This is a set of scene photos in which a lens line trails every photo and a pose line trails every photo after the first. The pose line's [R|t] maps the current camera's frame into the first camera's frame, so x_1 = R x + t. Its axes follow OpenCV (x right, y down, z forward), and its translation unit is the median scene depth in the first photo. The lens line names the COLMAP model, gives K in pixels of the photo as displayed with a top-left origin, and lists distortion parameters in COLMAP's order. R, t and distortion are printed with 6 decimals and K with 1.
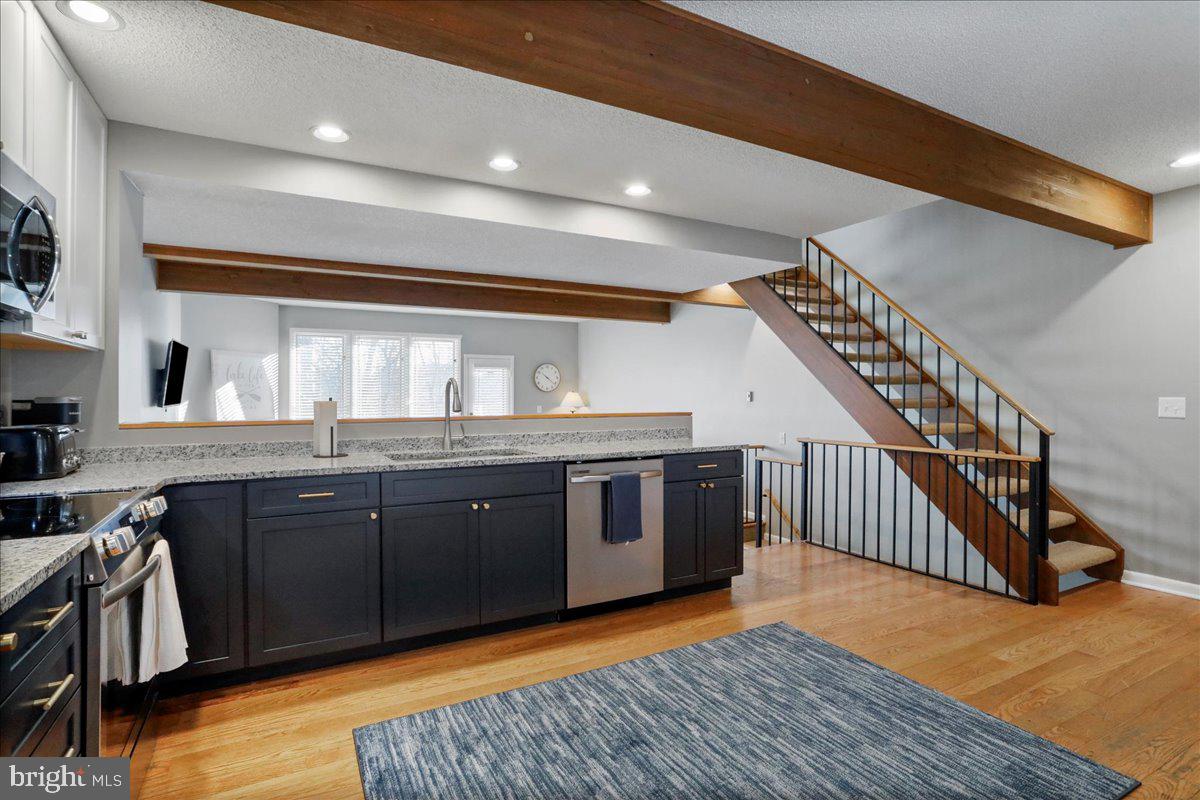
lens RADIAL K [[601.4, 0, 596.5], [0, 601.4, 387.9], [0, 0, 1]] dist [-0.070027, 0.037415]
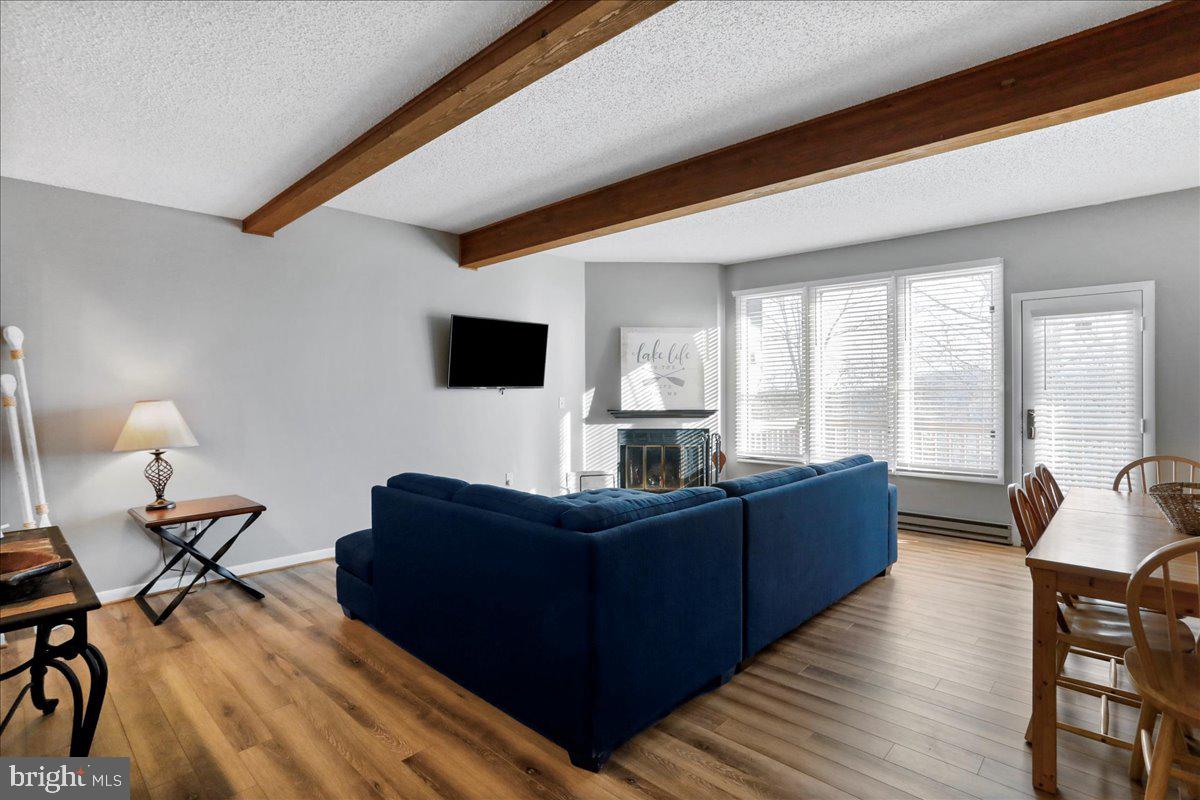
lens RADIAL K [[582.7, 0, 598.1], [0, 582.7, 393.6], [0, 0, 1]] dist [-0.066695, 0.034874]
pose [[0.312855, 0.003670, -0.949794, 0.375344], [0.010891, 0.999913, 0.007452, 0.062005], [0.949738, -0.012676, 0.312788, 1.529345]]
